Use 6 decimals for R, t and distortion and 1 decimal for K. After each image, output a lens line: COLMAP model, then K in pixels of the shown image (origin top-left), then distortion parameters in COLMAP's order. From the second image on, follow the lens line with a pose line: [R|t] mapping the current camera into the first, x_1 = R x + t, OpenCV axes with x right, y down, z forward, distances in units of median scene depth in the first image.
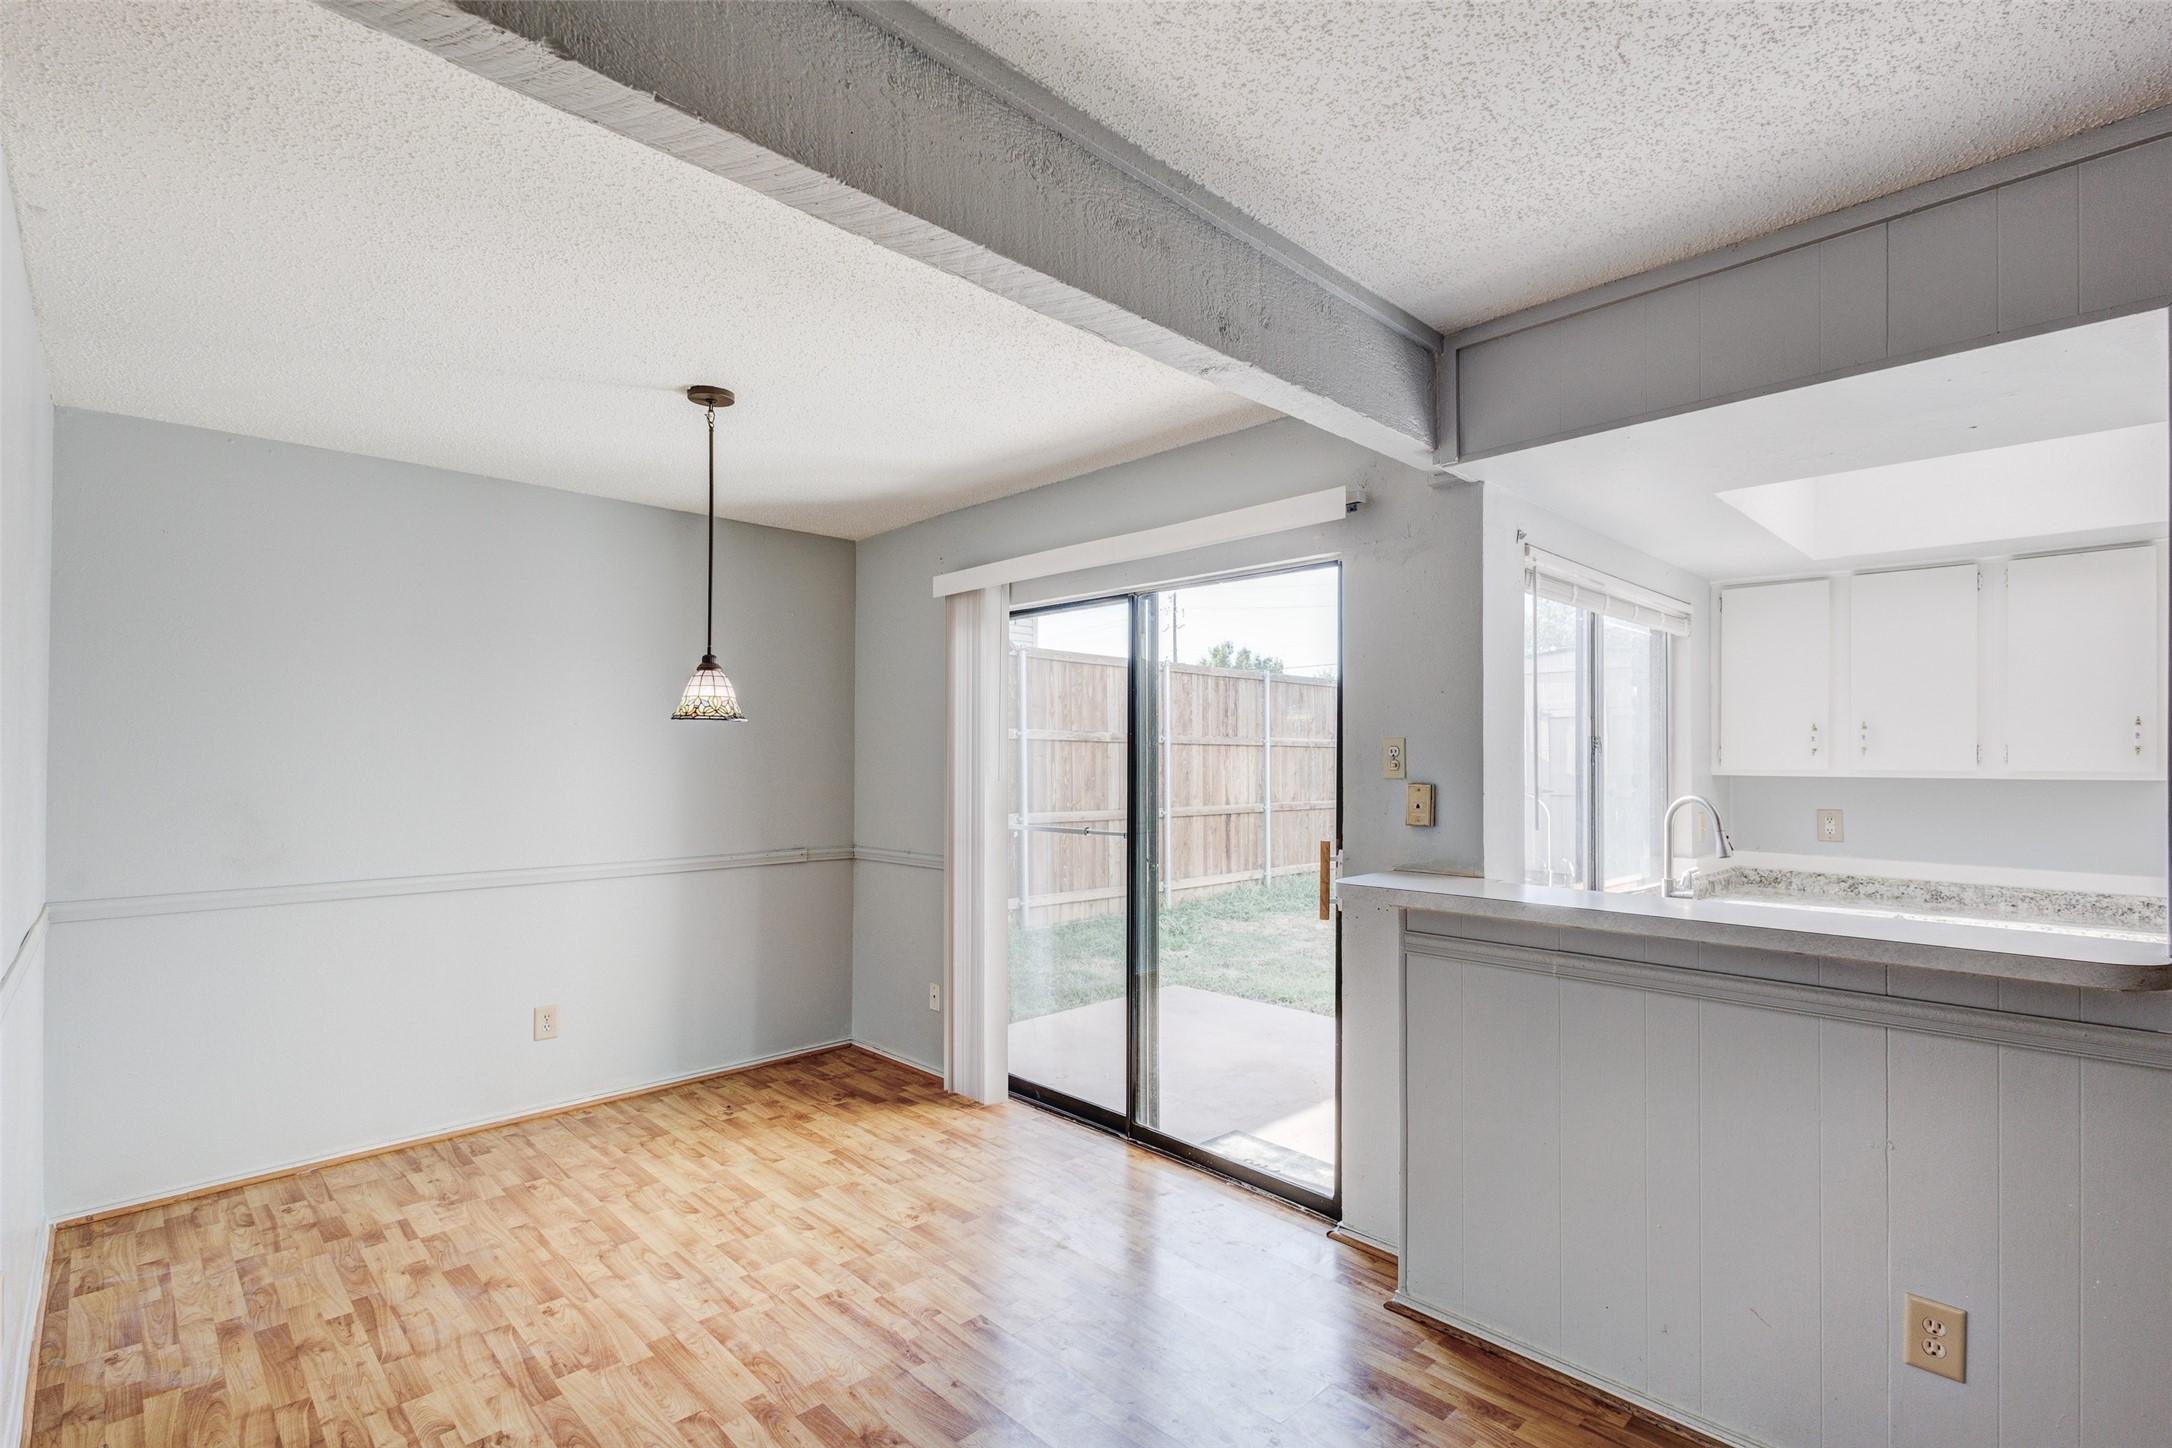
lens RADIAL K [[1003.9, 0, 1101.9], [0, 1003.9, 745.9], [0, 0, 1]] dist [-0.019112, -0.000364]
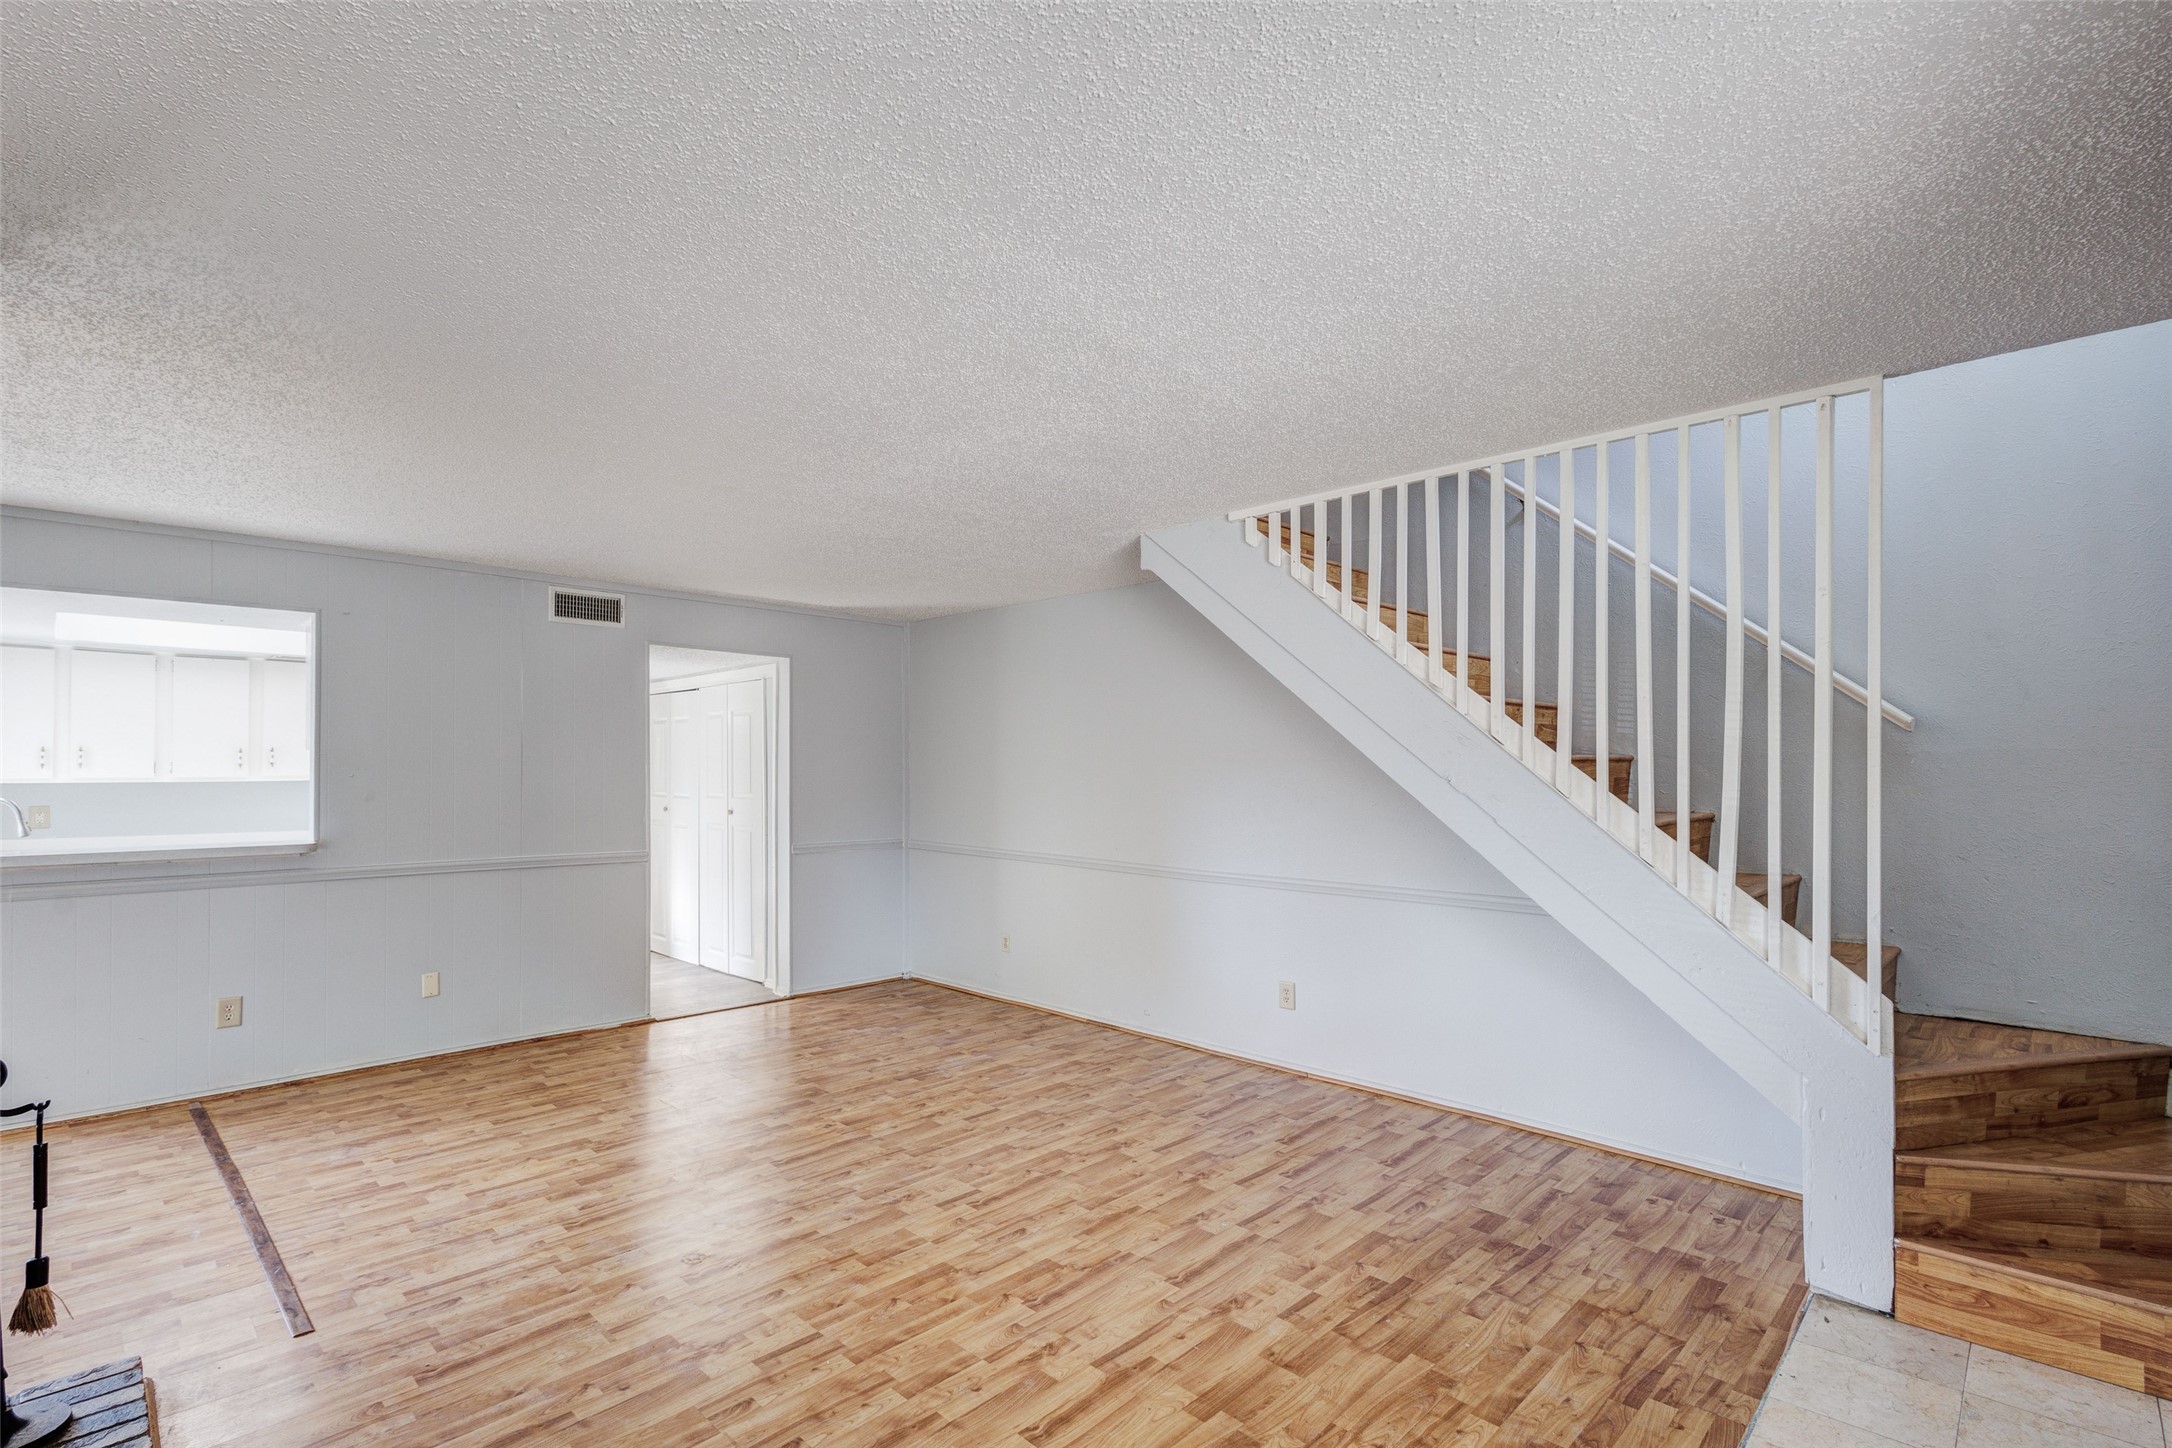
lens RADIAL K [[1003.9, 0, 1097.0], [0, 1003.9, 779.2], [0, 0, 1]] dist [-0.019112, -0.000364]
pose [[-0.051566, -0.016920, 0.998526, -0.333216], [-0.014224, 0.999767, 0.016206, -0.008473], [-0.998568, -0.013368, -0.051795, -0.197877]]
